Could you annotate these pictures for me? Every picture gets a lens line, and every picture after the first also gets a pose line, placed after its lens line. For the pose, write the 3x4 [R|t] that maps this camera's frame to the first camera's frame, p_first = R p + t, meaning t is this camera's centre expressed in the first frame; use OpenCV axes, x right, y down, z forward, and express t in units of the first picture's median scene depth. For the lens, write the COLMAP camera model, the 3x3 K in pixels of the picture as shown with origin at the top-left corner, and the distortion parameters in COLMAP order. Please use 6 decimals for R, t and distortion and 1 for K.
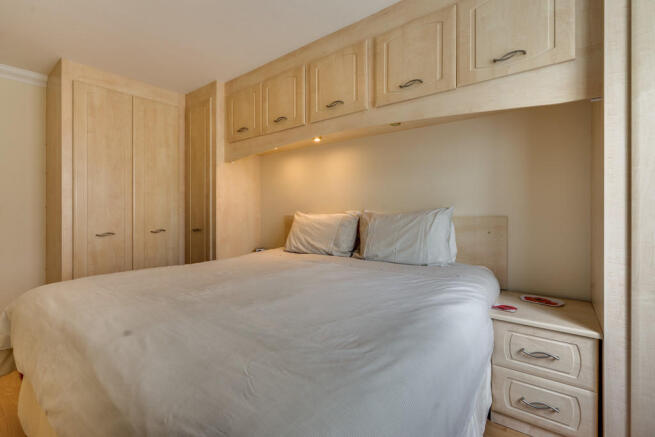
lens RADIAL K [[299.5, 0, 322.3], [0, 299.5, 212.0], [0, 0, 1]] dist [-0.005417, 0.000277]
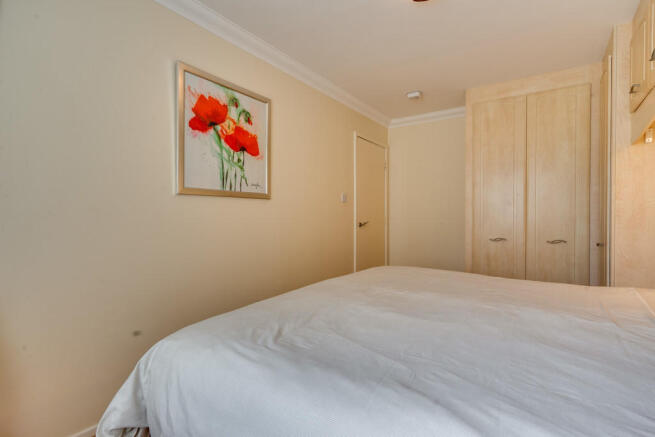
lens RADIAL K [[333.1, 0, 328.3], [0, 333.1, 219.5], [0, 0, 1]] dist [-0.001532, -0.000045]
pose [[0.068955, 0.016688, -0.997480, 0.364572], [-0.011845, 0.999803, 0.015908, -0.005940], [0.997549, 0.010719, 0.069139, 0.301249]]
